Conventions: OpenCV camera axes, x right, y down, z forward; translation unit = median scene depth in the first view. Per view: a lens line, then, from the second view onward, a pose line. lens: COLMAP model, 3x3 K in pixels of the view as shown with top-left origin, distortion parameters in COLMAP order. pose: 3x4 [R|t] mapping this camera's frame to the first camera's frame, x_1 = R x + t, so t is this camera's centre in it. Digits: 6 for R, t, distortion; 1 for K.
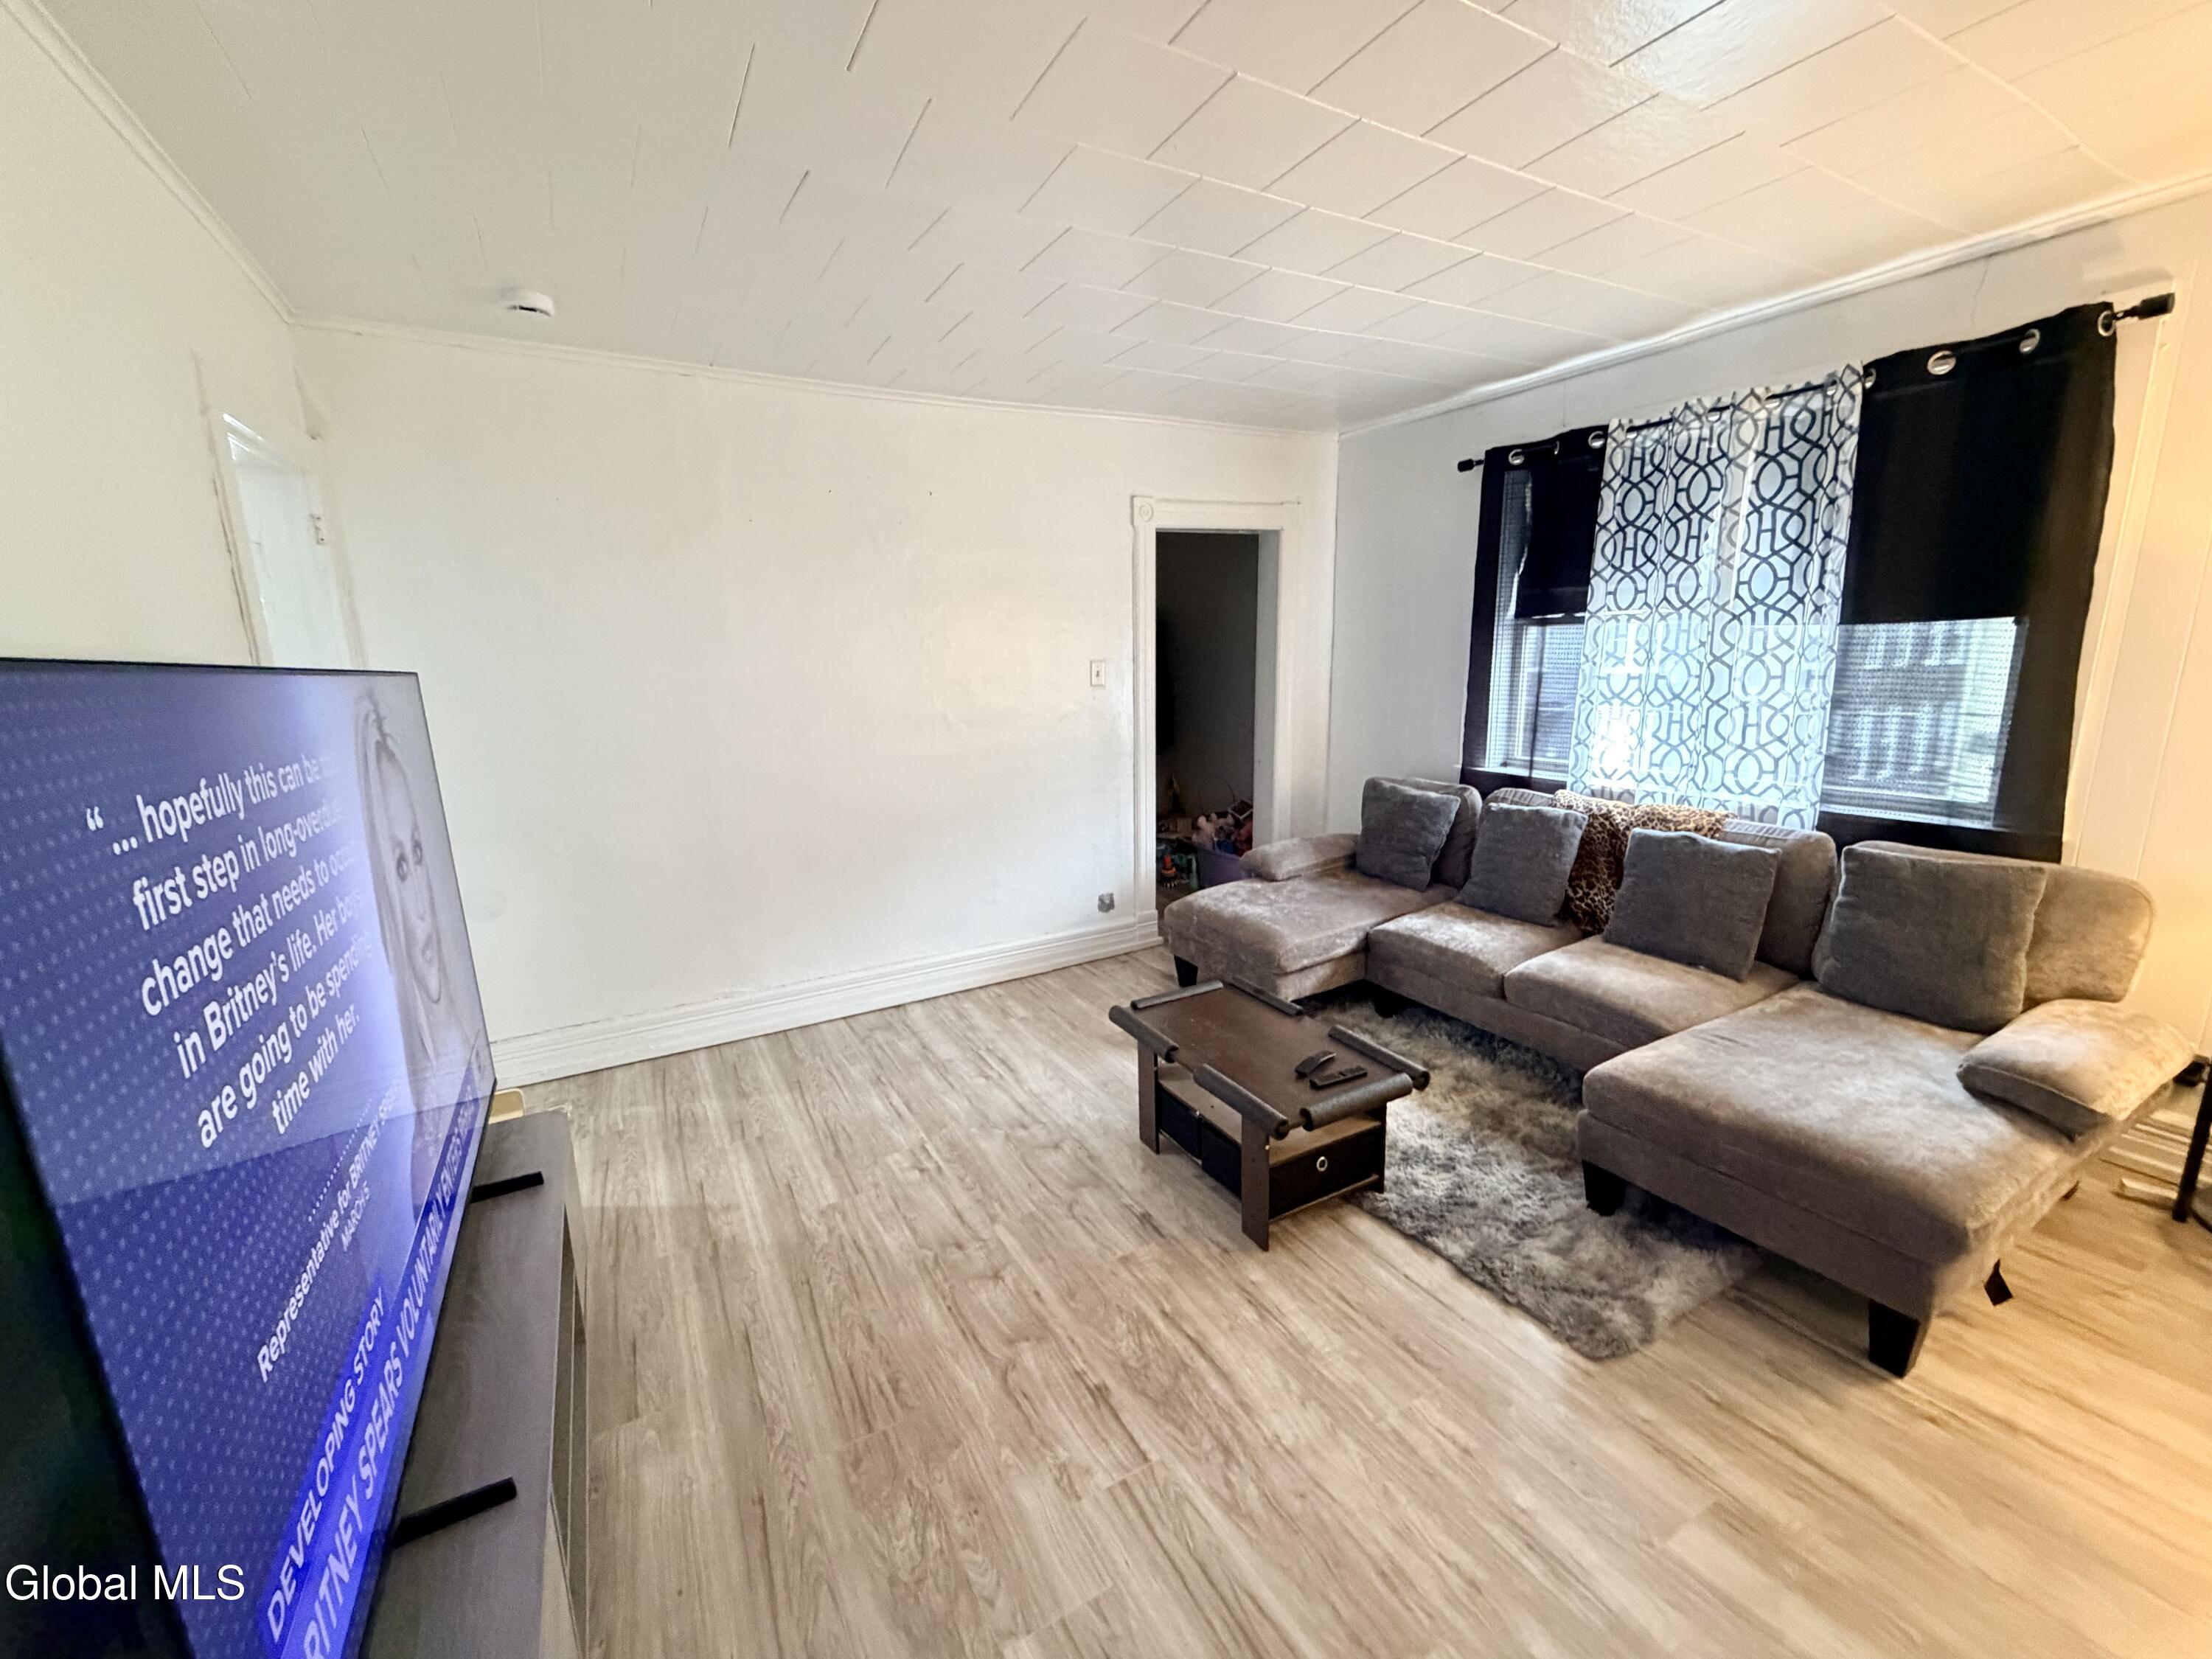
lens RADIAL K [[884.1, 0, 1085.1], [0, 884.1, 835.3], [0, 0, 1]] dist [0.000833, -0.000233]
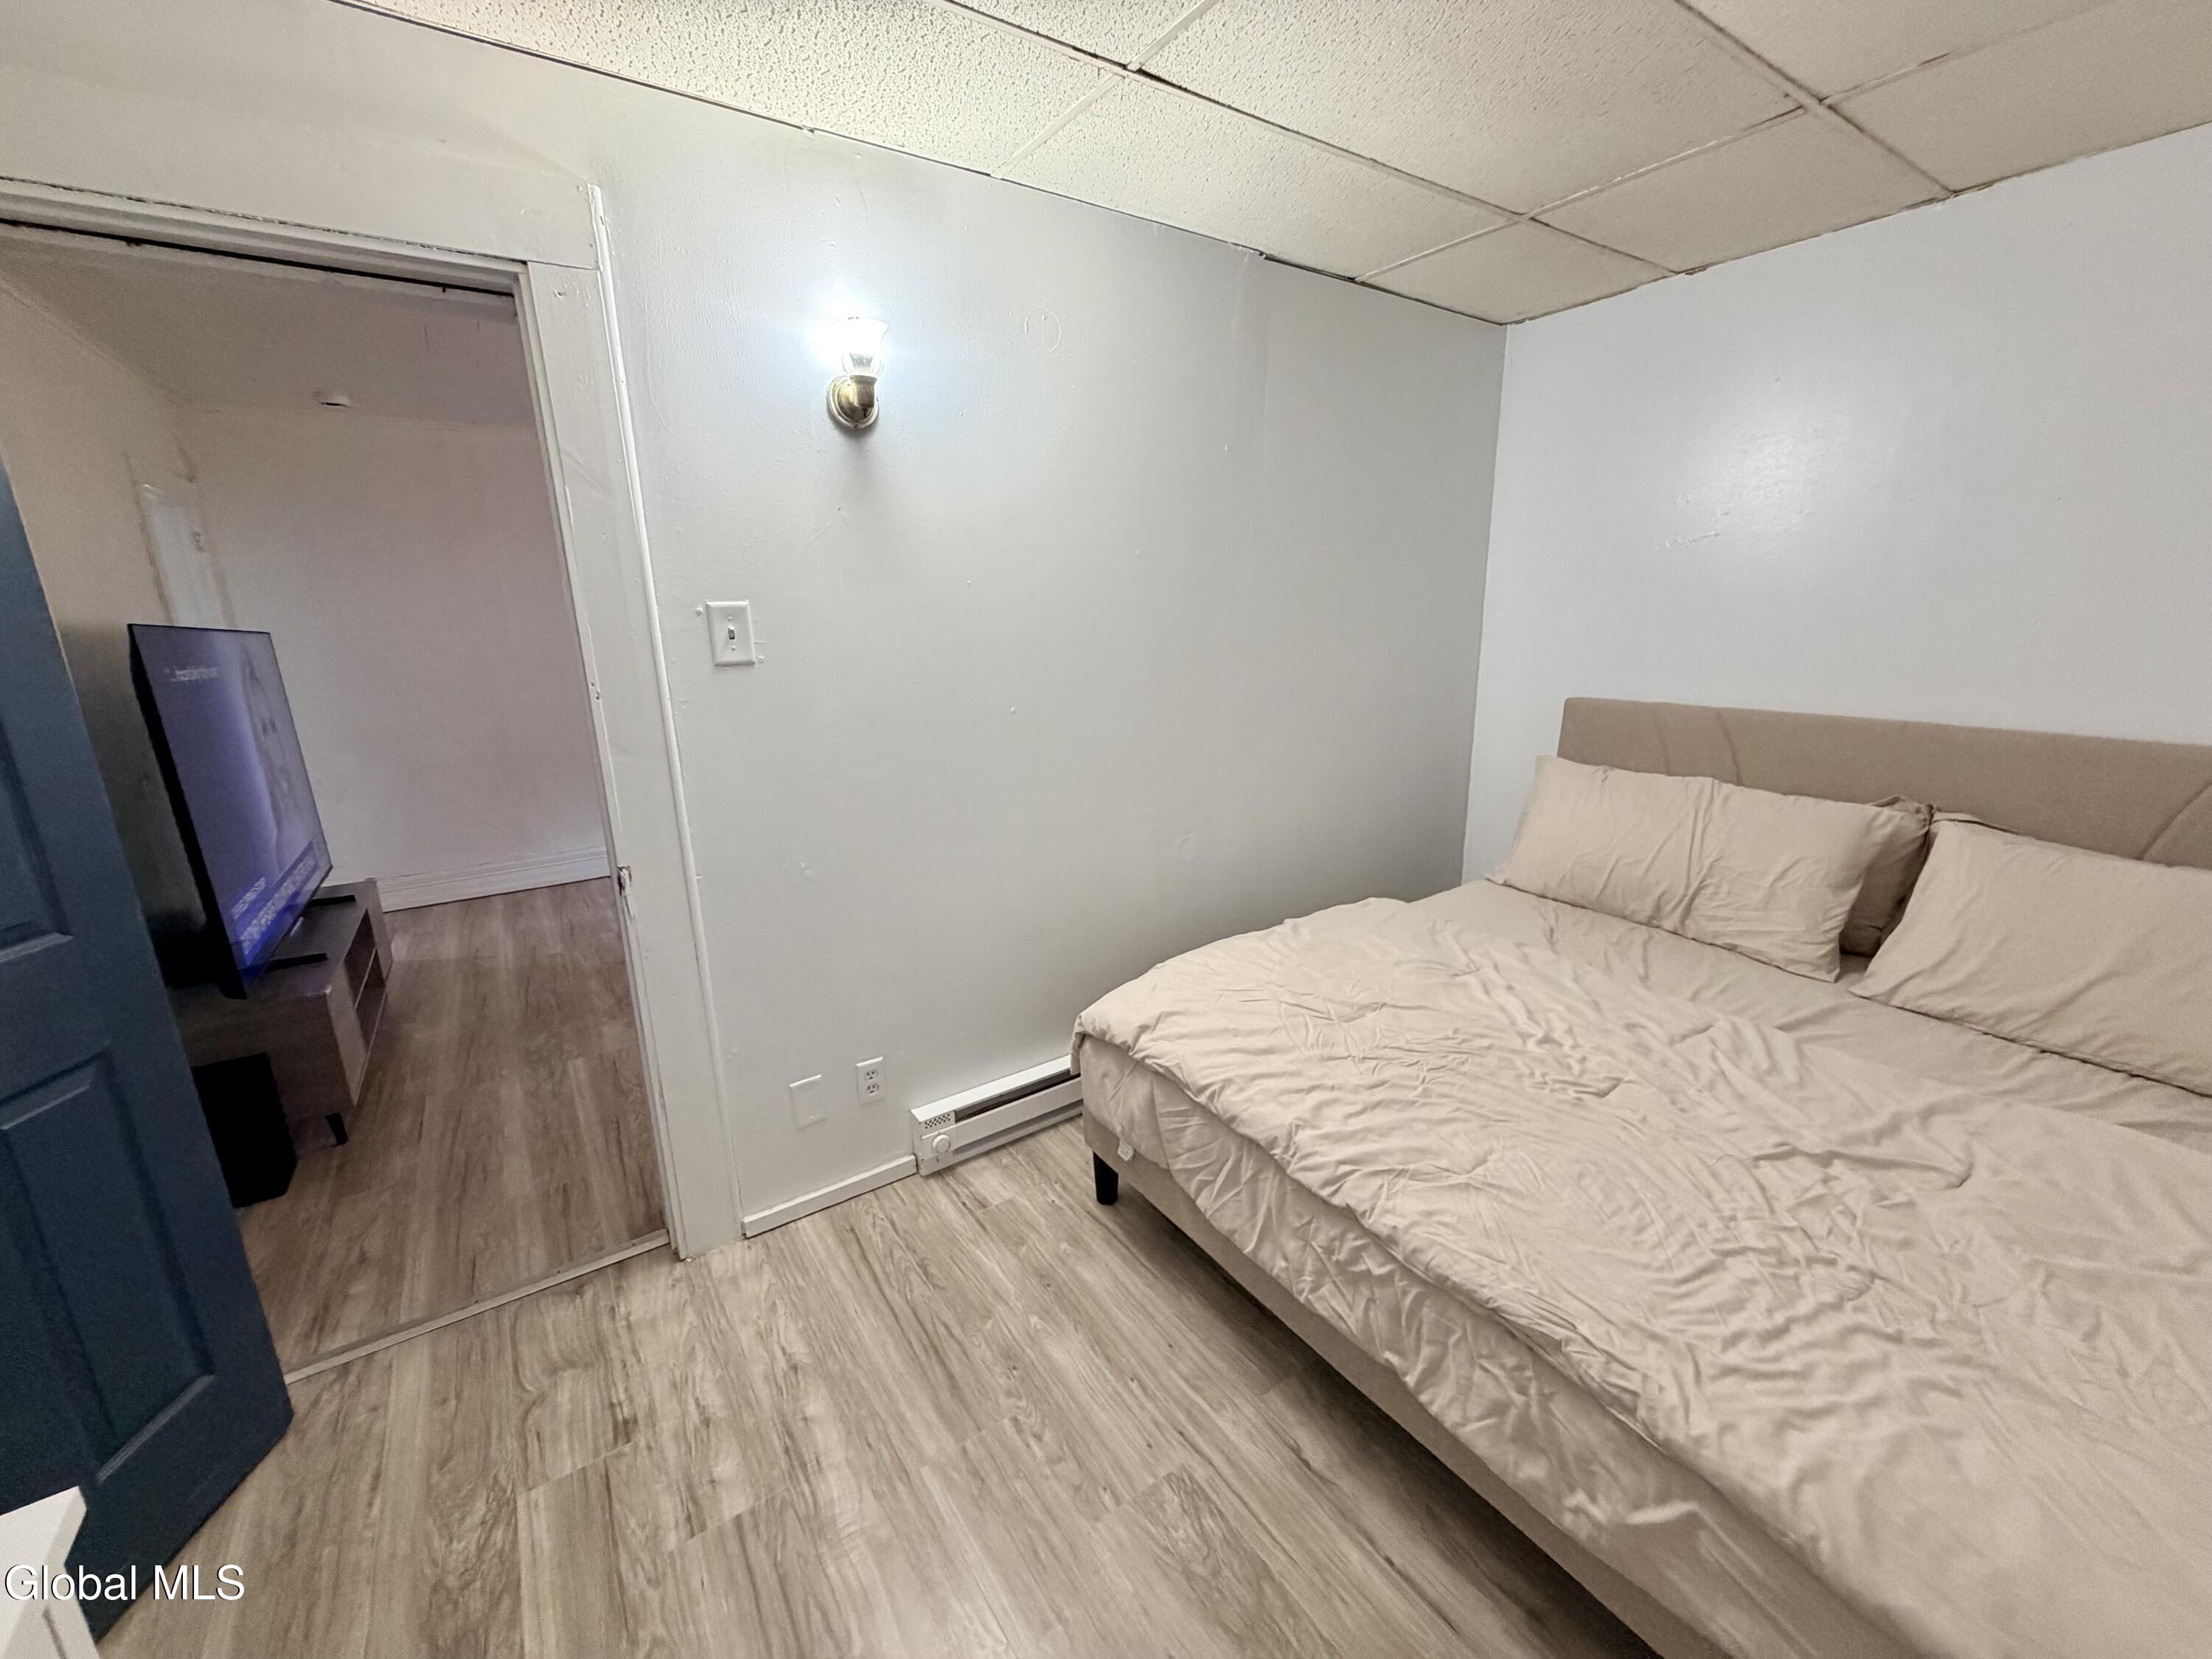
lens RADIAL K [[889.6, 0, 1106.0], [0, 889.6, 829.5], [0, 0, 1]] dist [-0.000101, -0.000429]
pose [[0.995225, -0.023694, 0.094686, 0.553394], [0.020298, 0.999121, 0.036678, 0.136246], [-0.095472, -0.034581, 0.994831, -0.711743]]
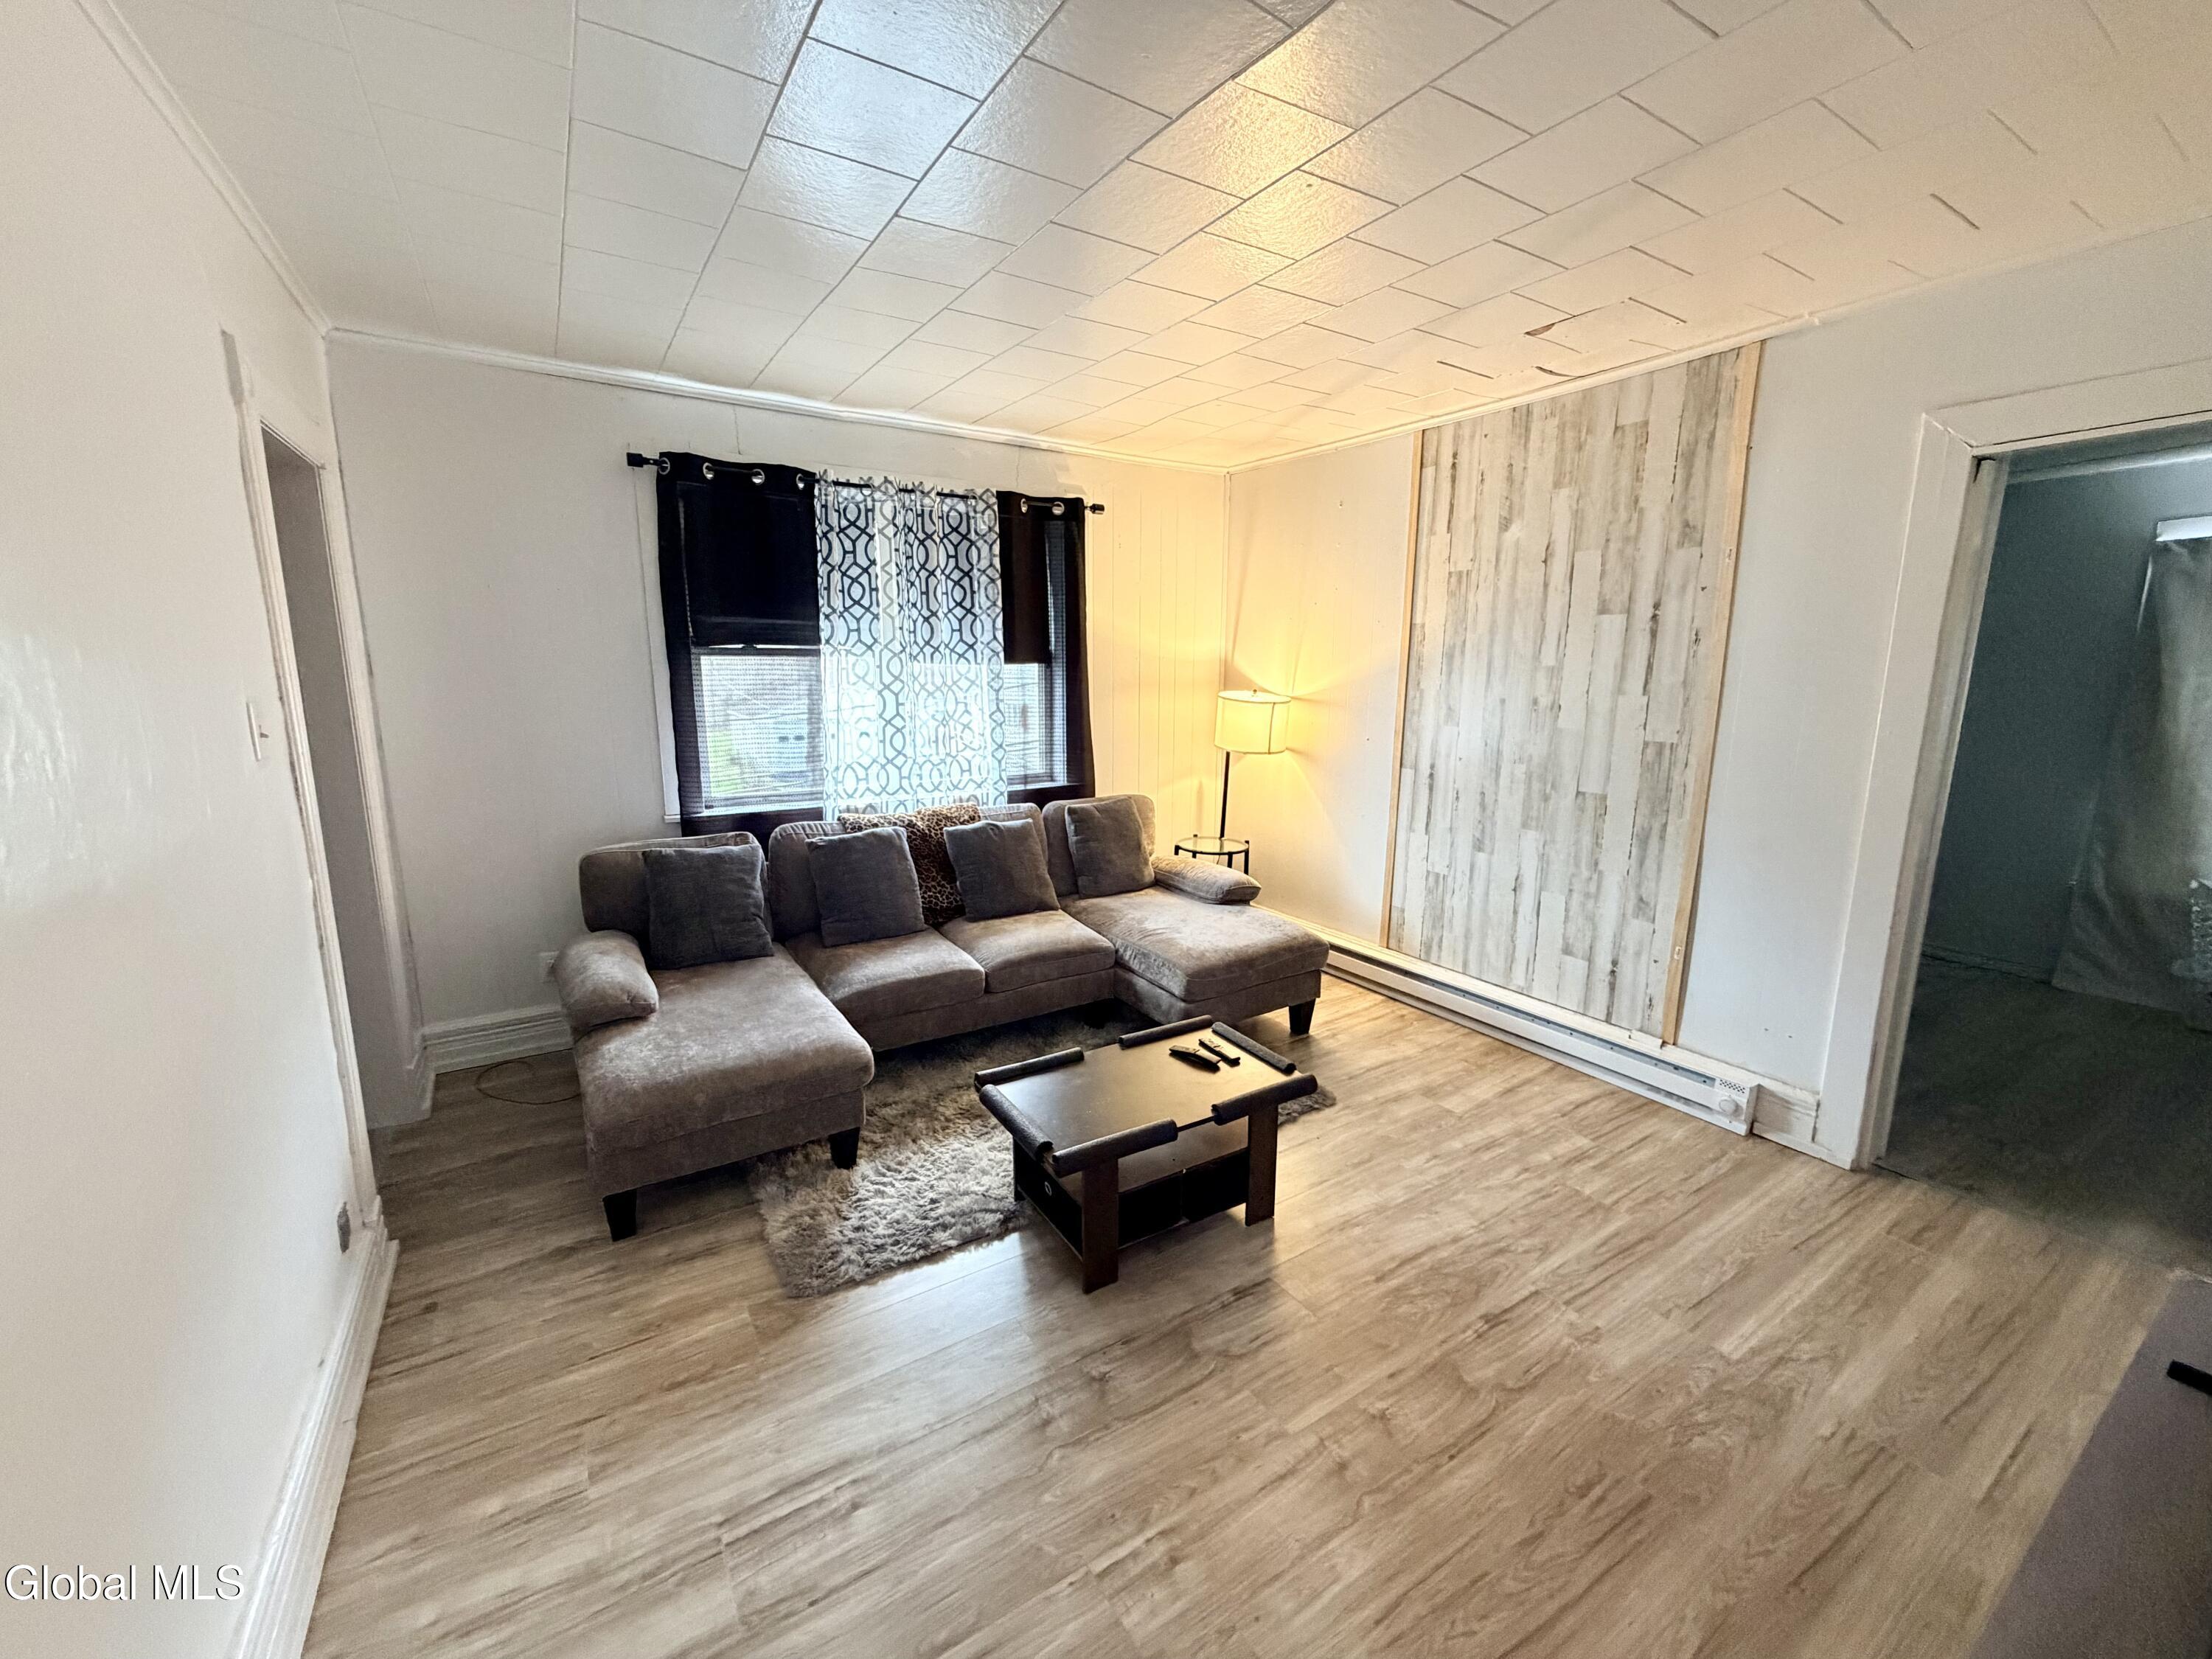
lens RADIAL K [[889.6, 0, 1106.0], [0, 889.6, 829.5], [0, 0, 1]] dist [-0.000101, -0.000429]
pose [[-0.061676, -0.157849, 0.985535, -0.679250], [0.204657, 0.964434, 0.167277, -0.191030], [-0.976889, 0.212014, -0.027178, 0.952408]]
